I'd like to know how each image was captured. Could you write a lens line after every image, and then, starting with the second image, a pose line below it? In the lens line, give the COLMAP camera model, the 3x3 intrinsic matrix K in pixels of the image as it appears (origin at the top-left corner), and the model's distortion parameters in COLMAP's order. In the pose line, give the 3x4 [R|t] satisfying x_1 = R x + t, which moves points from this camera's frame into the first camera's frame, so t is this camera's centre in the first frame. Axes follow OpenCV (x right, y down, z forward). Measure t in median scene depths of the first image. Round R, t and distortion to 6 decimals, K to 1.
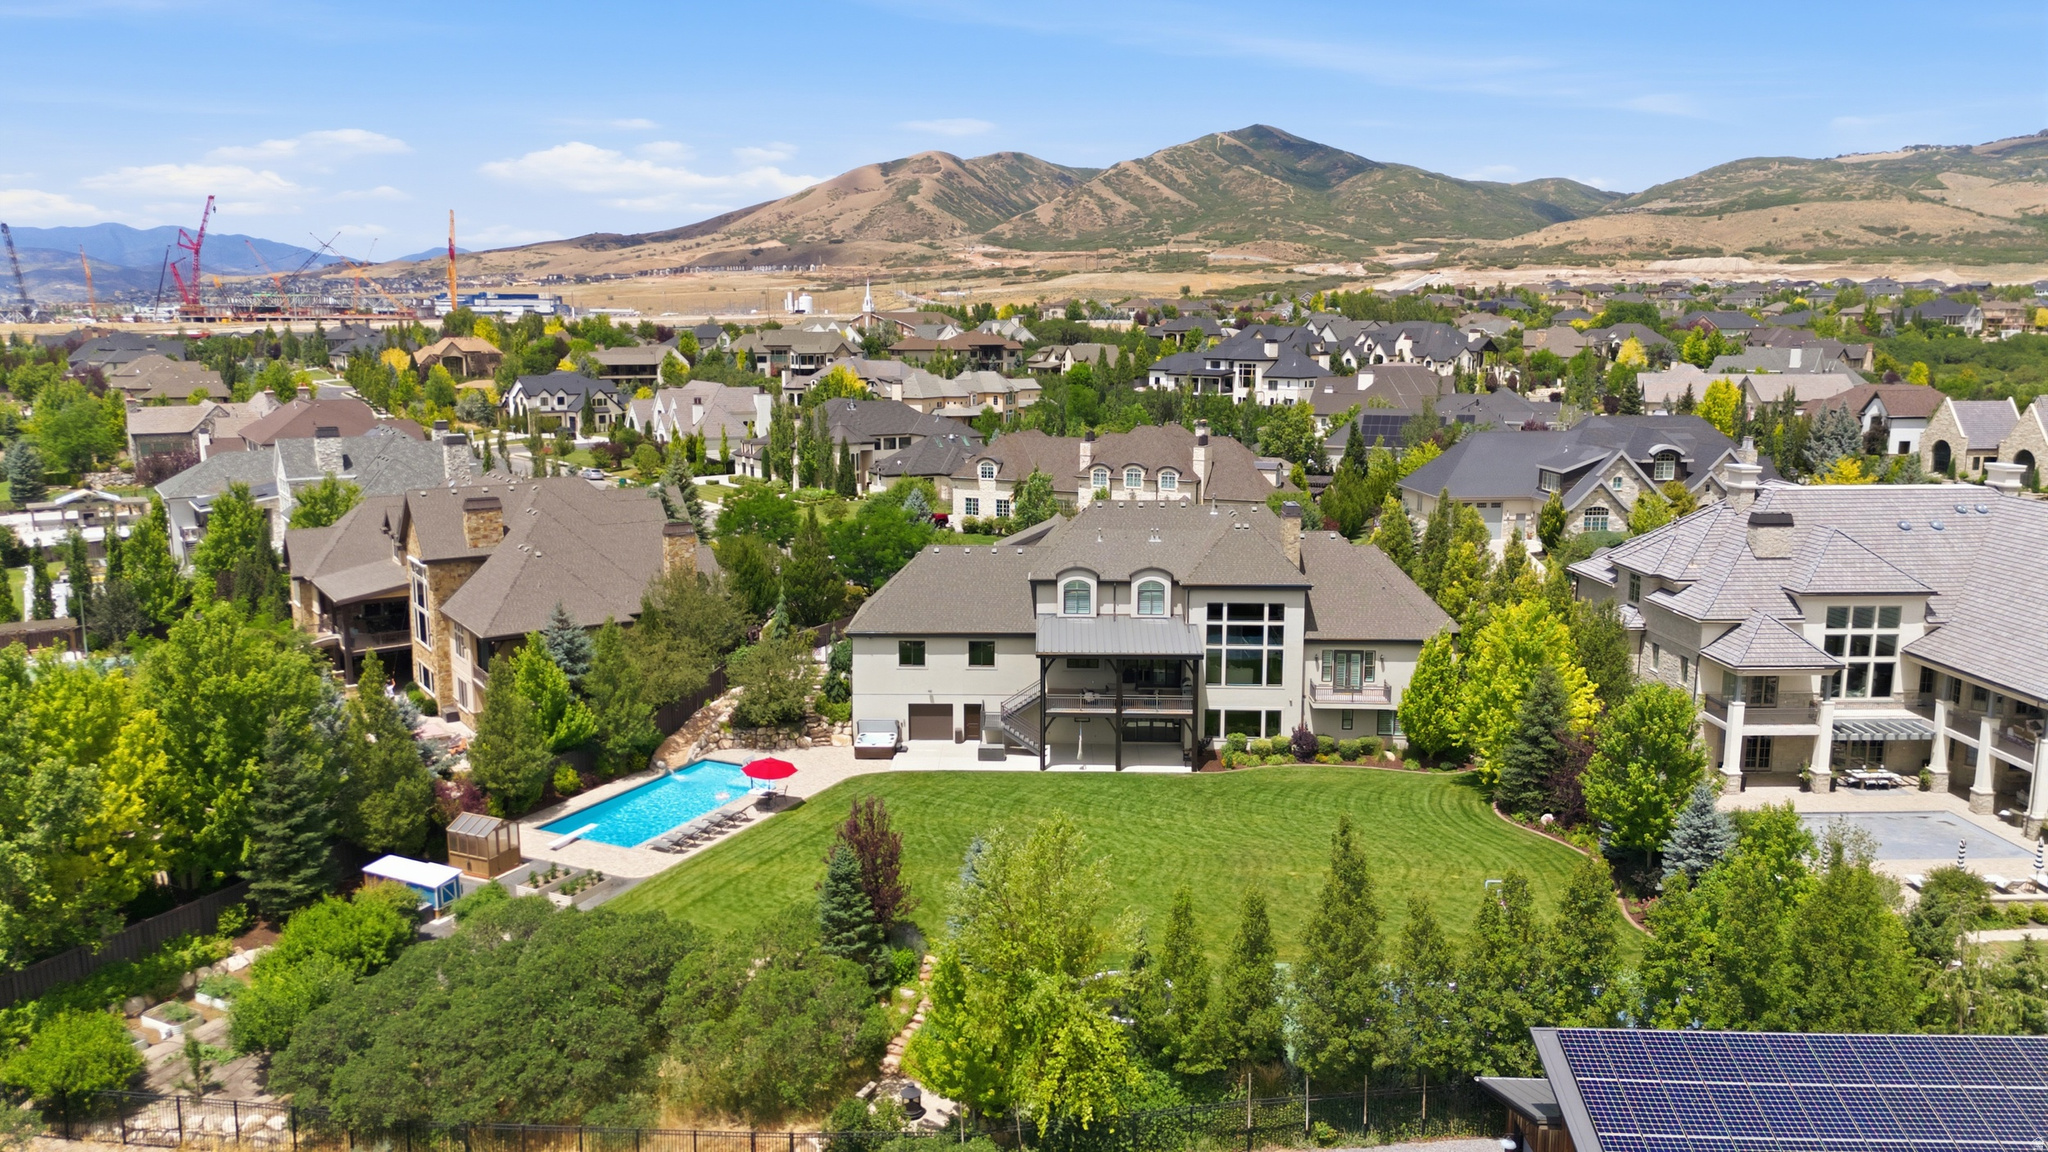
lens RADIAL K [[1506.1, 0, 1027.2], [0, 1506.1, 581.2], [0, 0, 1]] dist [0.080518, -0.079347]
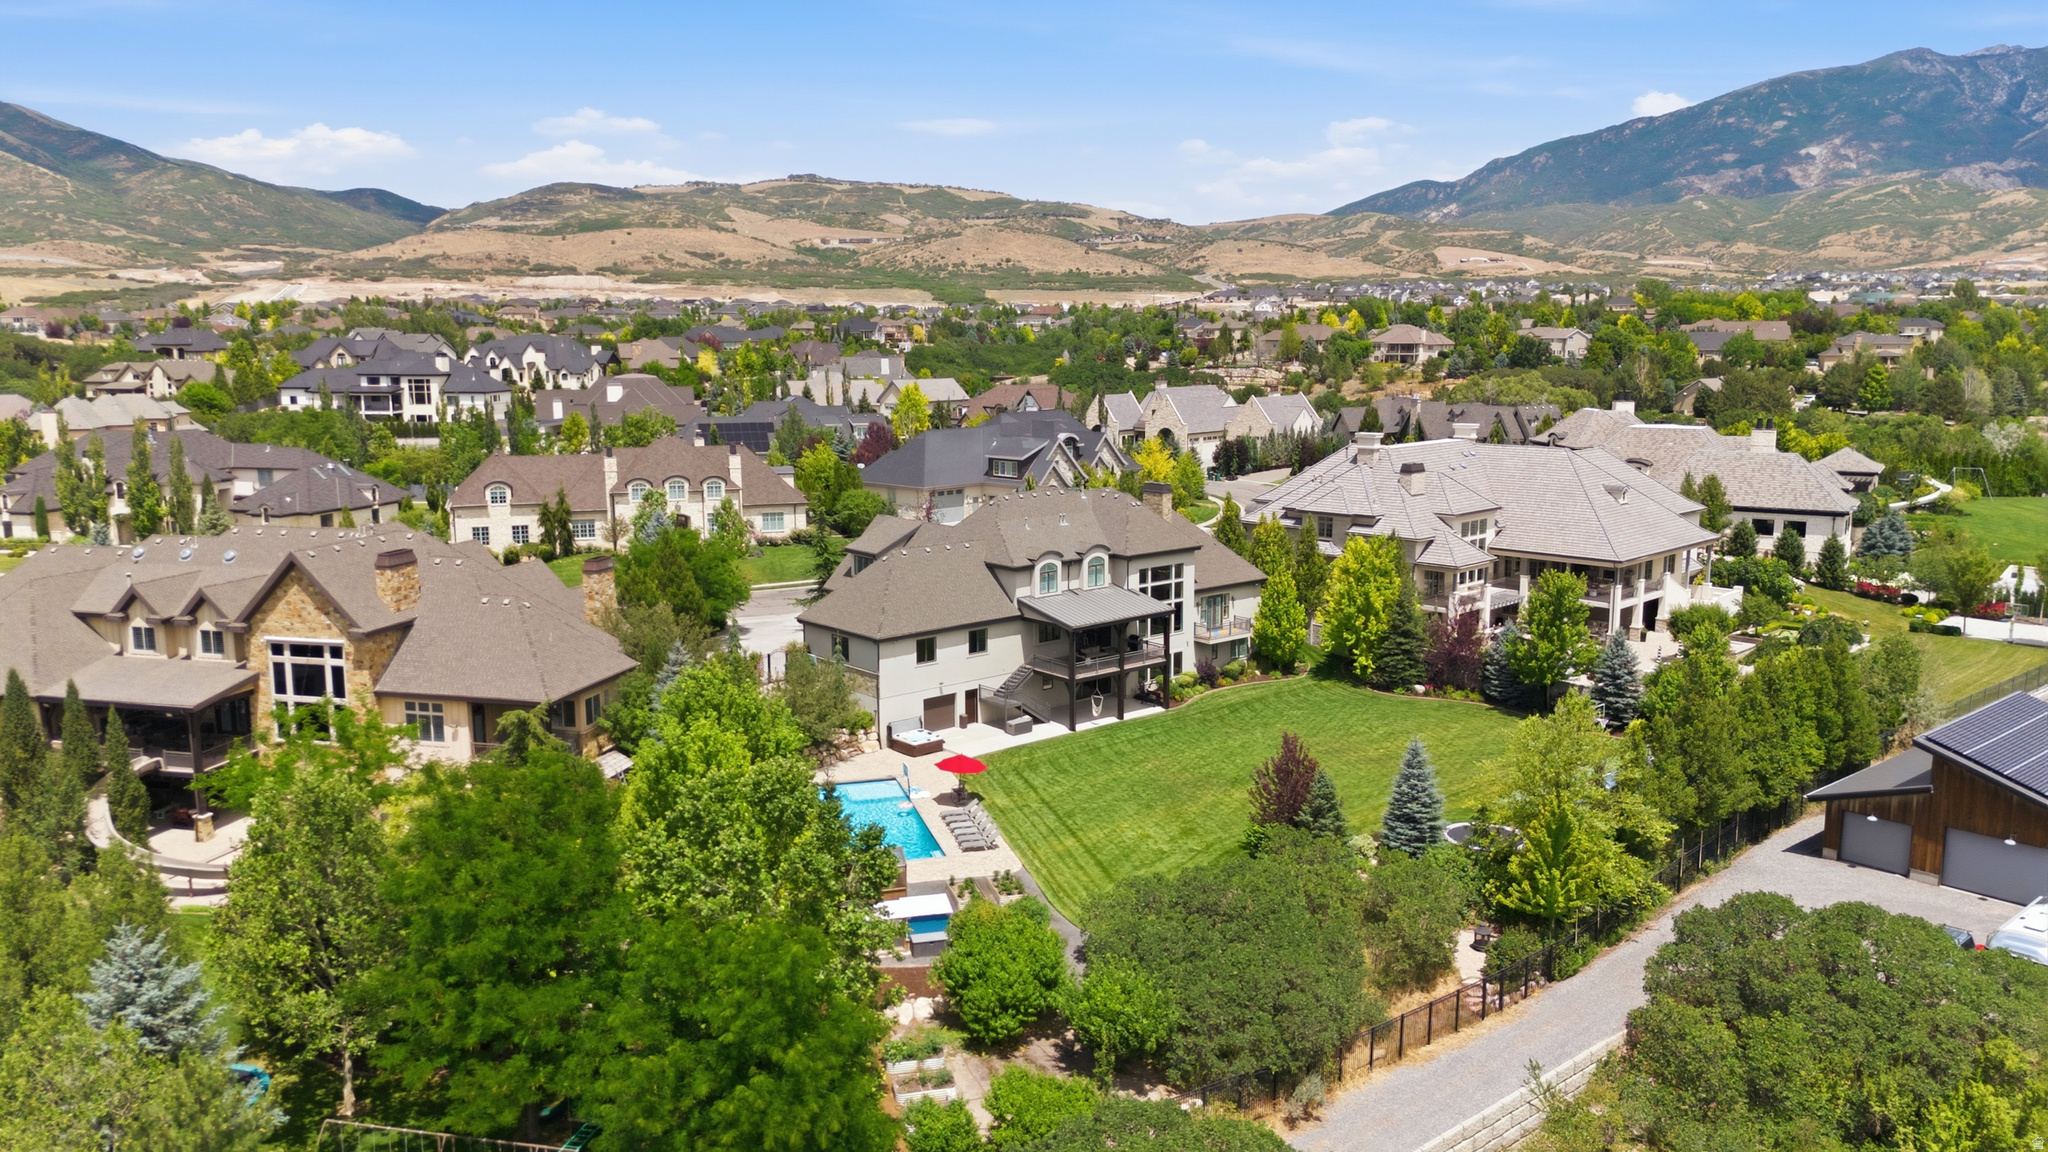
lens RADIAL K [[1506.1, 0, 1021.2], [0, 1506.1, 578.2], [0, 0, 1]] dist [0.080518, -0.079347]
pose [[0.748982, -0.113668, 0.652767, -0.407936], [0.120659, 0.992101, 0.034313, -0.017238], [-0.651511, 0.053062, 0.756781, 0.093519]]
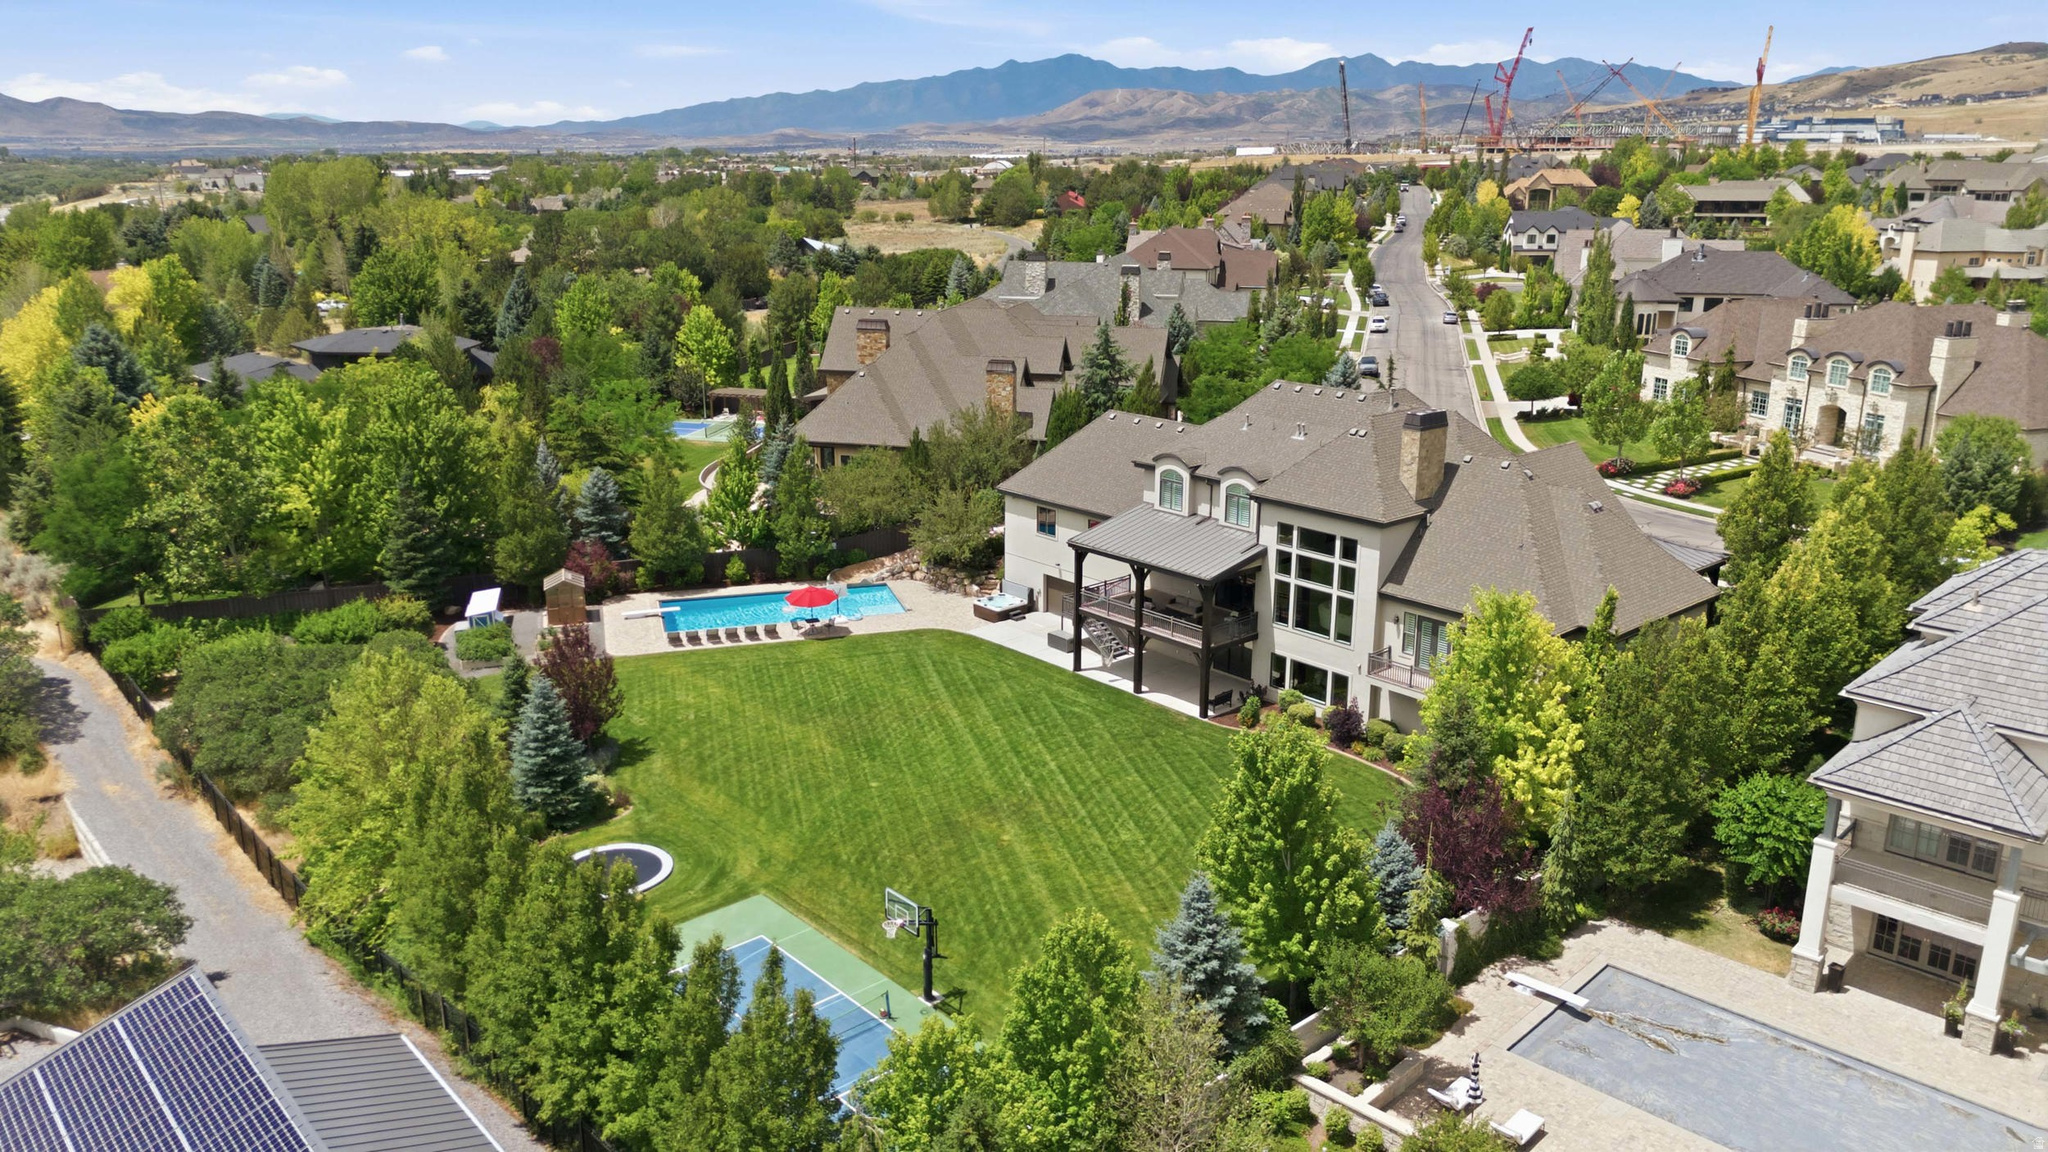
lens RADIAL K [[1506.1, 0, 1023.0], [0, 1506.1, 573.4], [0, 0, 1]] dist [0.080518, -0.079347]
pose [[0.677526, 0.201210, -0.707441, 0.338012], [-0.128720, 0.979446, 0.155297, -0.036968], [0.724148, -0.014156, 0.689500, 0.198087]]
